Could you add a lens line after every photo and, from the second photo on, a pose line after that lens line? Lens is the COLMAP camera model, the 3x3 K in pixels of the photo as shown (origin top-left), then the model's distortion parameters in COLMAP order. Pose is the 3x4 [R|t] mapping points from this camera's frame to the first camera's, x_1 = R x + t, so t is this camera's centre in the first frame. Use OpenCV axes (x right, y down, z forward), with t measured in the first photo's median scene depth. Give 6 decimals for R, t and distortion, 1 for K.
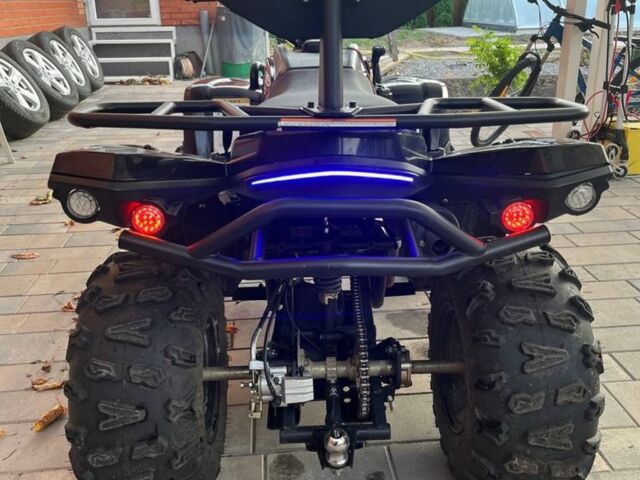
lens RADIAL K [[688.5, 0, 320.0], [0, 688.5, 240.0], [0, 0, 1]] dist [0.004897, 0.007205]
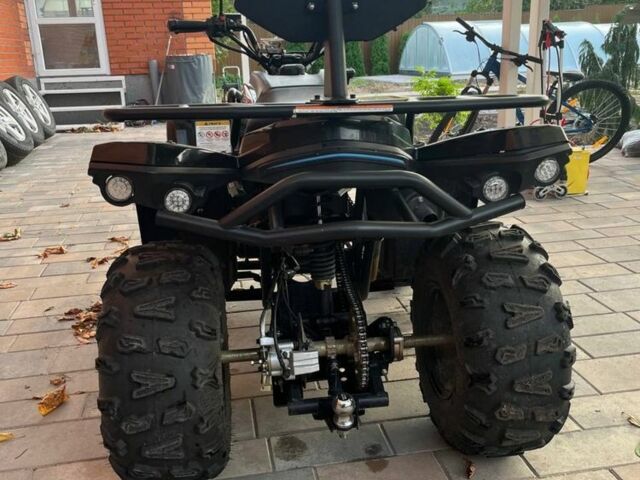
lens RADIAL K [[688.5, 0, 320.0], [0, 688.5, 240.0], [0, 0, 1]] dist [0.004897, 0.007205]
pose [[0.995858, -0.037934, 0.082626, -0.093344], [0.043820, 0.996540, -0.070628, 0.102939], [-0.079661, 0.073956, 0.994075, -0.113447]]
